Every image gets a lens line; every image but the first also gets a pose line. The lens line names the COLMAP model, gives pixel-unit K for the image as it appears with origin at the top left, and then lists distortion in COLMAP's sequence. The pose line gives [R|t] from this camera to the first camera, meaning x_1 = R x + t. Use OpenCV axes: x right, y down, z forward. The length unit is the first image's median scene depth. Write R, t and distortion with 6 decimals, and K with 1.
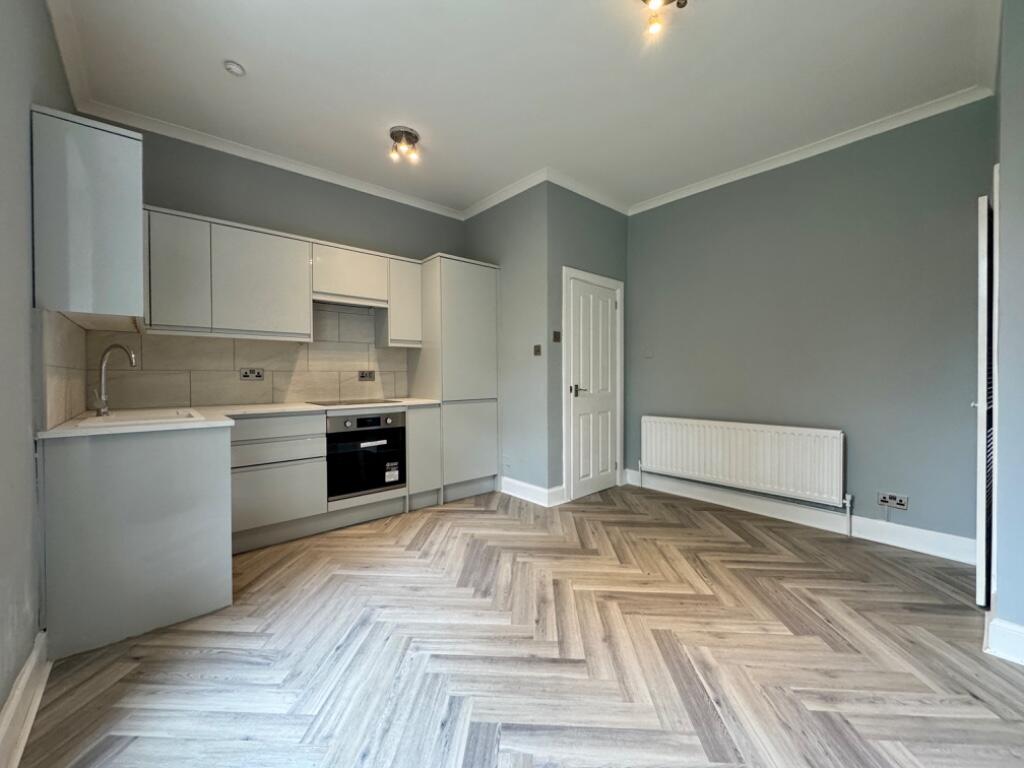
lens RADIAL K [[412.5, 0, 512.7], [0, 412.5, 383.1], [0, 0, 1]] dist [-0.002244, 0.000055]
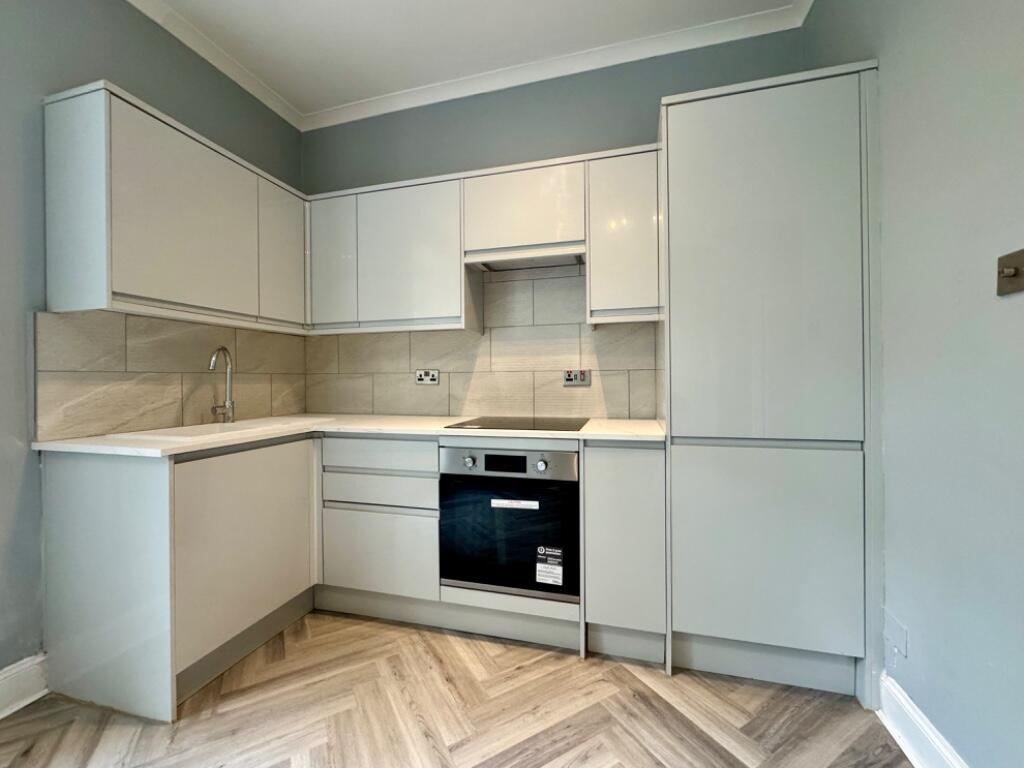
lens RADIAL K [[412.5, 0, 512.7], [0, 412.5, 383.1], [0, 0, 1]] dist [-0.002244, 0.000055]
pose [[0.546549, 0.008497, -0.837384, 0.110848], [-0.007609, 0.999958, 0.005180, -0.014873], [0.837393, 0.003540, 0.546591, 0.678876]]
